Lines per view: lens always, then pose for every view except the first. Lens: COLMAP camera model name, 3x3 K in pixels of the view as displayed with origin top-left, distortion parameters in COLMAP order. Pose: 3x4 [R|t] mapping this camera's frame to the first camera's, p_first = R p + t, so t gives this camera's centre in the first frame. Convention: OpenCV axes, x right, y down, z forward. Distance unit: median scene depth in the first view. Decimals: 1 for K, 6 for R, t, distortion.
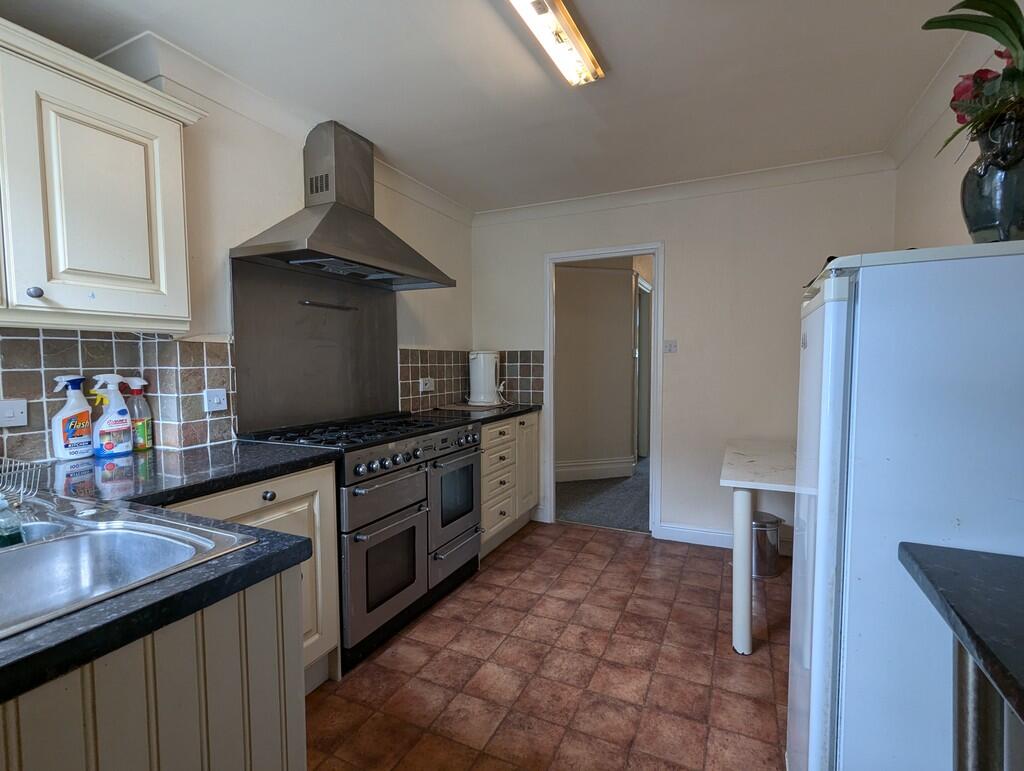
lens RADIAL K [[487.9, 0, 513.8], [0, 487.9, 385.9], [0, 0, 1]] dist [0.001702, 0.000395]
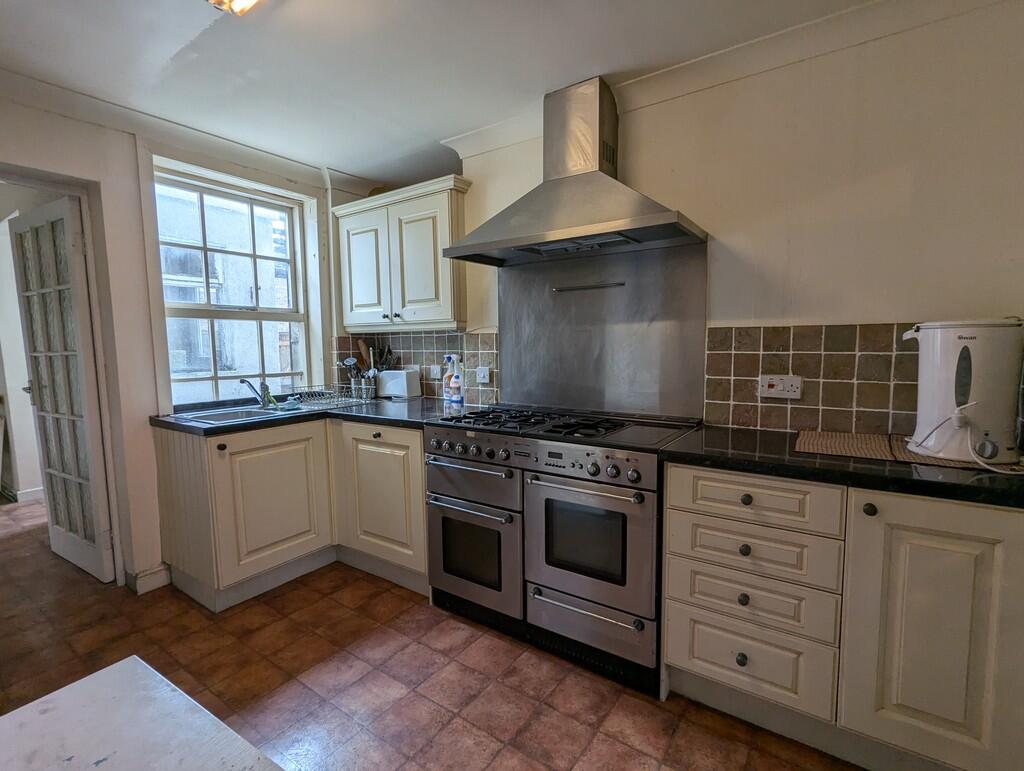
lens RADIAL K [[487.9, 0, 511.5], [0, 487.9, 392.2], [0, 0, 1]] dist [0.001702, 0.000395]
pose [[-0.172355, 0.099969, -0.979949, 0.603452], [-0.041820, 0.993197, 0.108676, -0.062709], [0.984147, 0.059712, -0.167002, 1.073637]]
